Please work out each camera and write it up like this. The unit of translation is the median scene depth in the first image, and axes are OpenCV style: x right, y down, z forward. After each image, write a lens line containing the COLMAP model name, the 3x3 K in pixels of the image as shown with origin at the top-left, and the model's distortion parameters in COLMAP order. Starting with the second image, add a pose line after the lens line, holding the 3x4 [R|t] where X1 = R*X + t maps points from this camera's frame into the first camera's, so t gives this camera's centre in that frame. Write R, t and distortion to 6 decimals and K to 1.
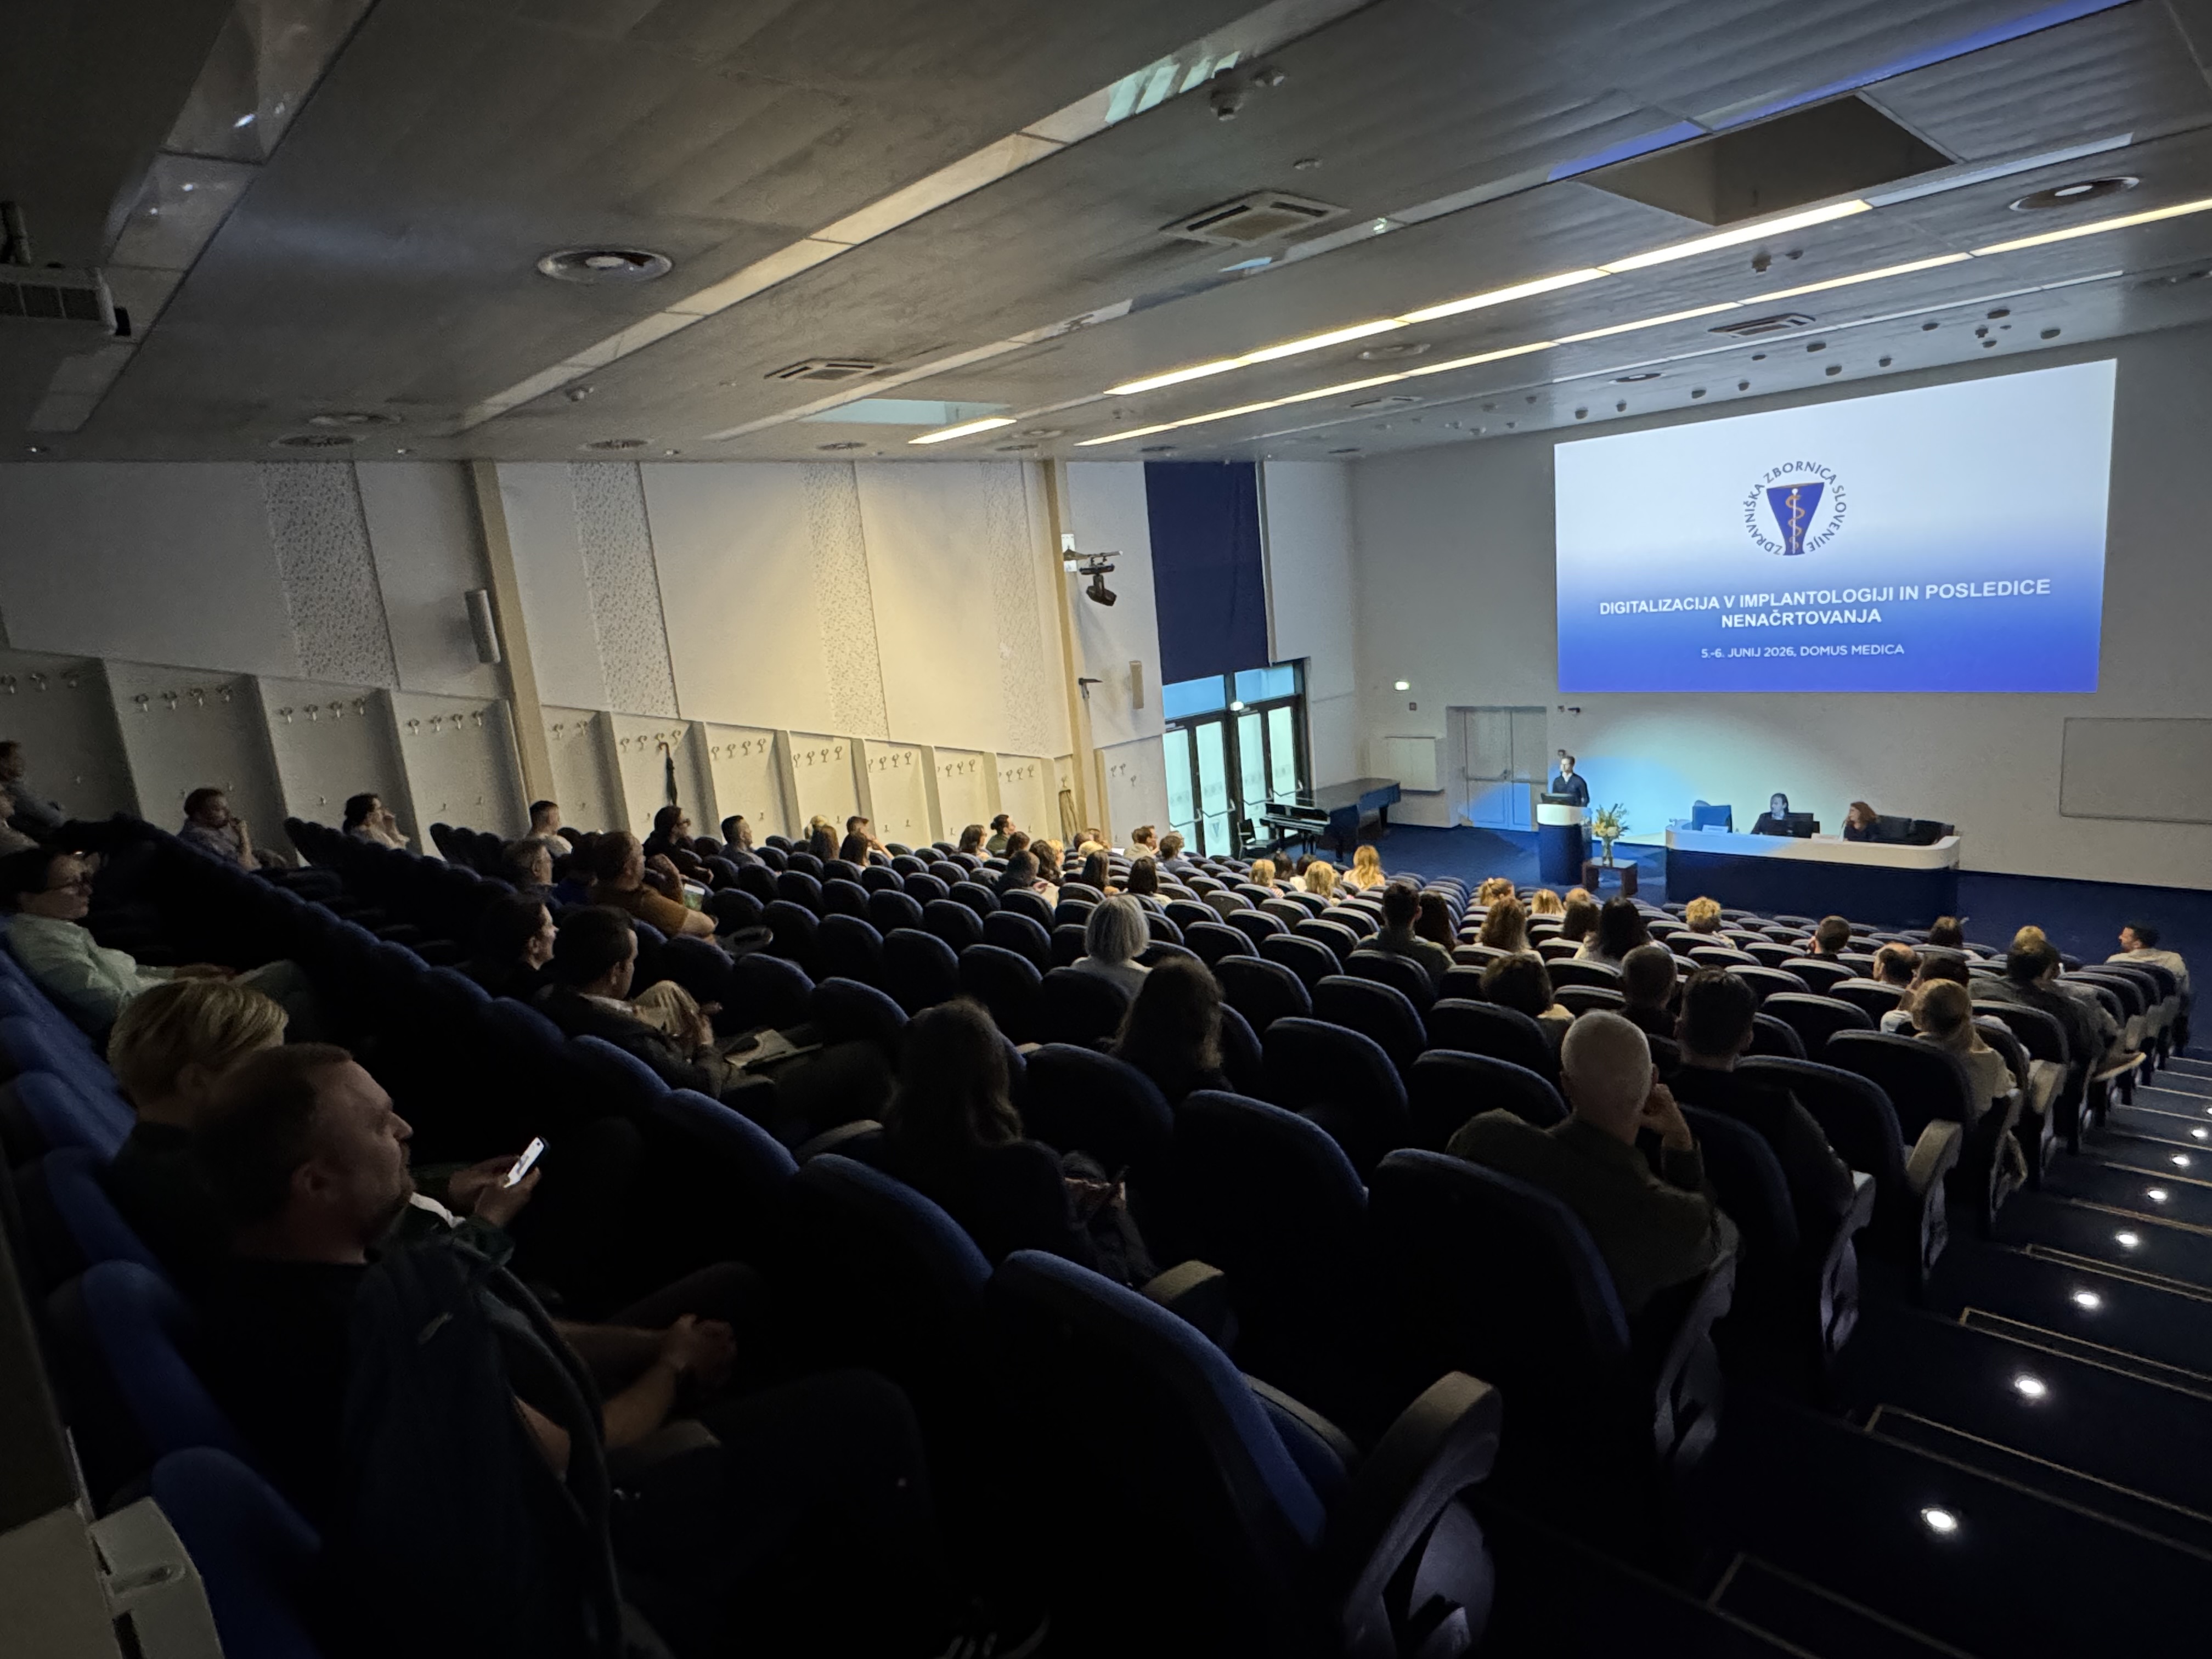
lens RADIAL K [[1233.2, 0, 1116.4], [0, 1233.2, 832.9], [0, 0, 1]] dist [0.001904, 0.000437]
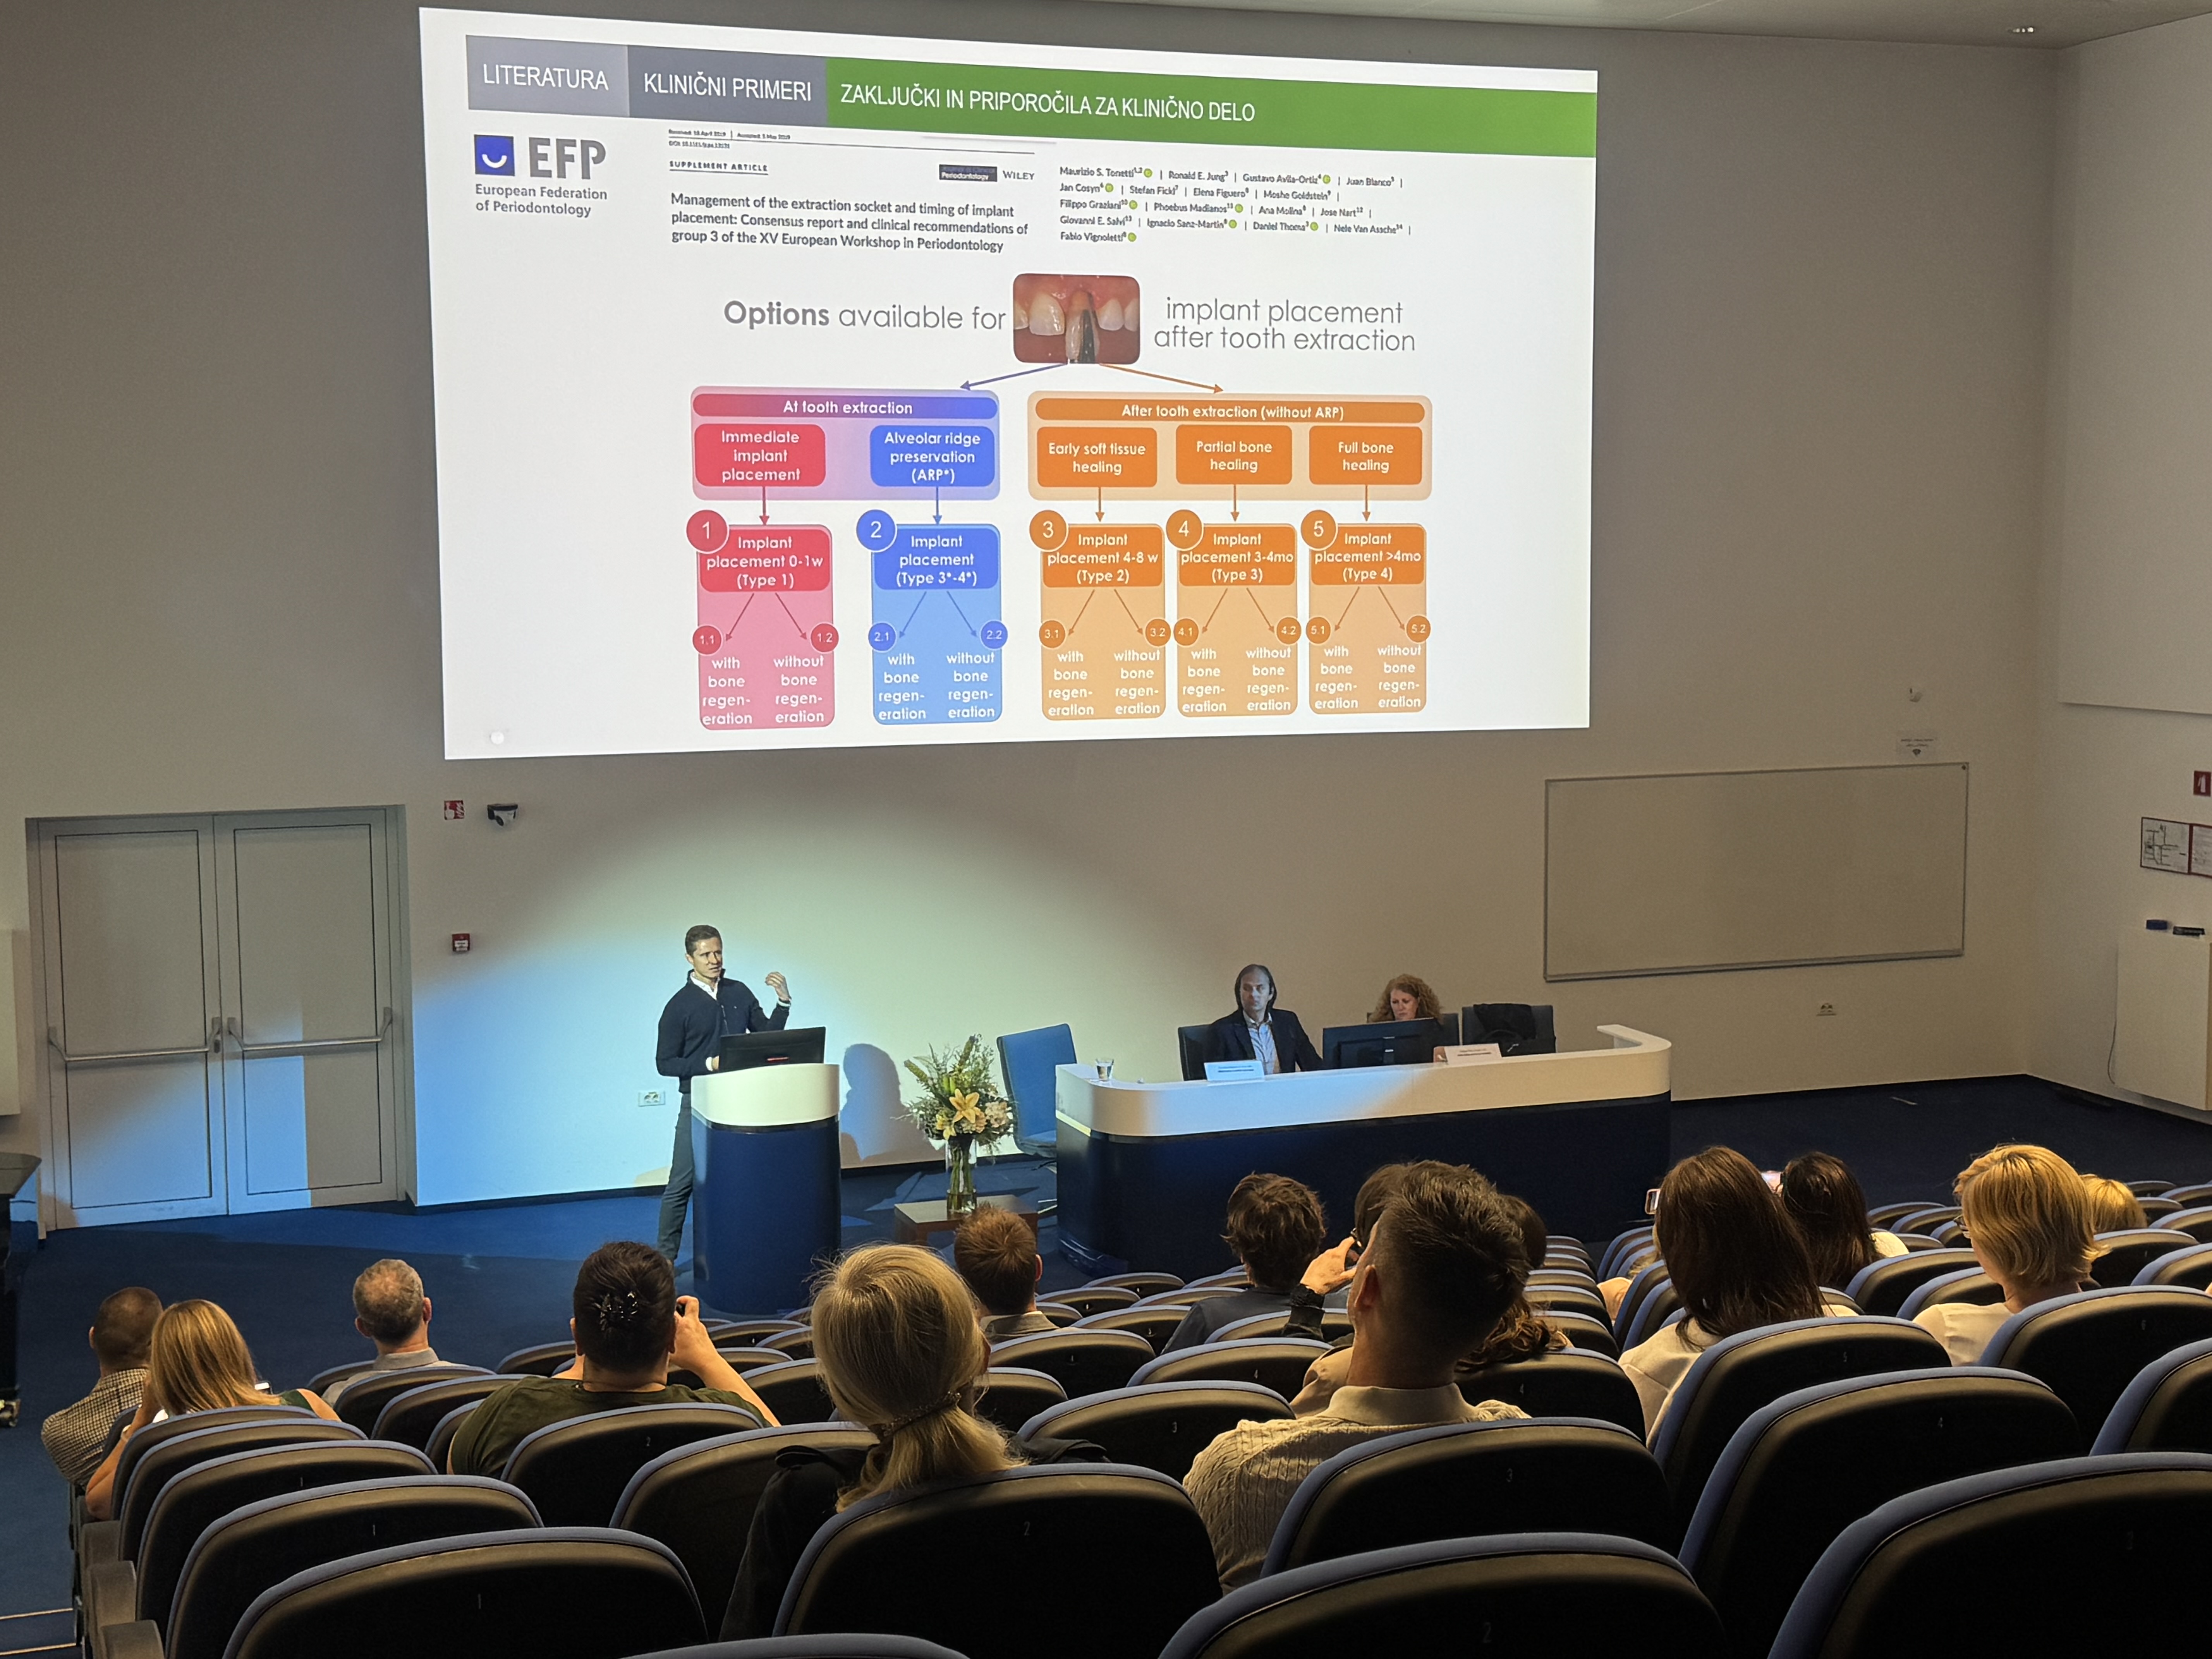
lens RADIAL K [[3044.5, 0, 1121.6], [0, 3044.5, 844.4], [0, 0, 1]] dist [0.141743, 0.000000]
pose [[0.407164, -0.010776, 0.913292, -0.696292], [0.148121, 0.987473, -0.054384, -0.045956], [-0.901264, 0.157421, 0.403659, 1.134769]]
